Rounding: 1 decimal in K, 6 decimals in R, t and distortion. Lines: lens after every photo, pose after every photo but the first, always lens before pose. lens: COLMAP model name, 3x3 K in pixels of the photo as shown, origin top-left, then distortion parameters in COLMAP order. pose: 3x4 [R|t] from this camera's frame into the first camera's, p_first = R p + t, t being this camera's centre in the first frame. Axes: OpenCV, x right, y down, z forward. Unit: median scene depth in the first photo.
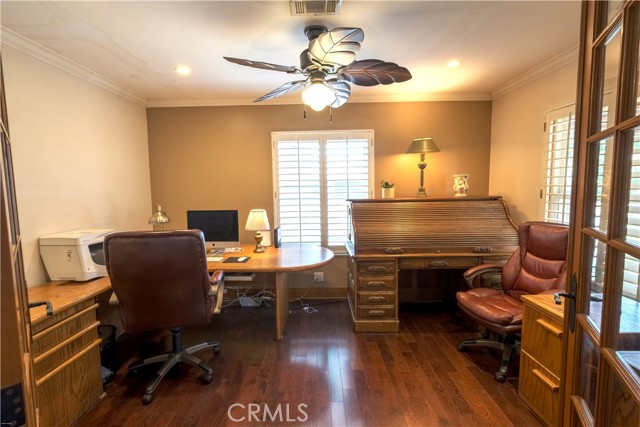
lens RADIAL K [[284.9, 0, 318.9], [0, 284.9, 211.8], [0, 0, 1]] dist [-0.001146, 0.000551]
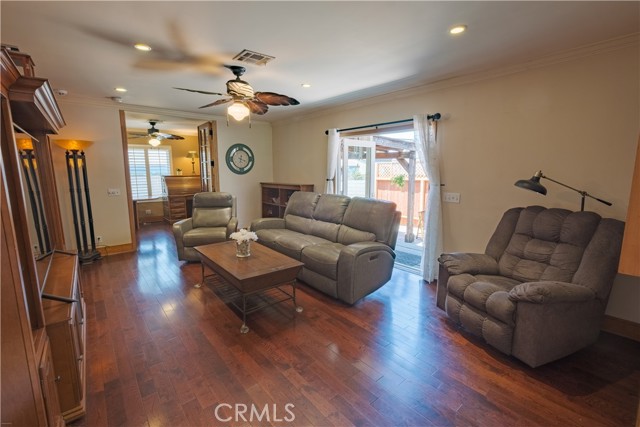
lens RADIAL K [[284.9, 0, 319.5], [0, 284.9, 210.1], [0, 0, 1]] dist [-0.001146, 0.000551]
pose [[0.765382, -0.074399, 0.639262, -0.506223], [0.046153, 0.997083, 0.060784, 0.187675], [-0.641919, -0.017019, 0.766583, -1.968029]]
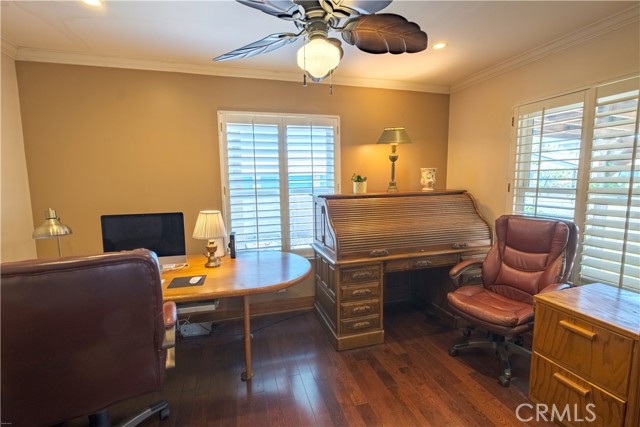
lens RADIAL K [[284.9, 0, 318.5], [0, 284.9, 211.8], [0, 0, 1]] dist [-0.001146, 0.000551]
pose [[0.959275, -0.030410, 0.280831, -0.157718], [0.025056, 0.999430, 0.022637, -0.015404], [-0.281359, -0.014678, 0.959490, 0.203244]]
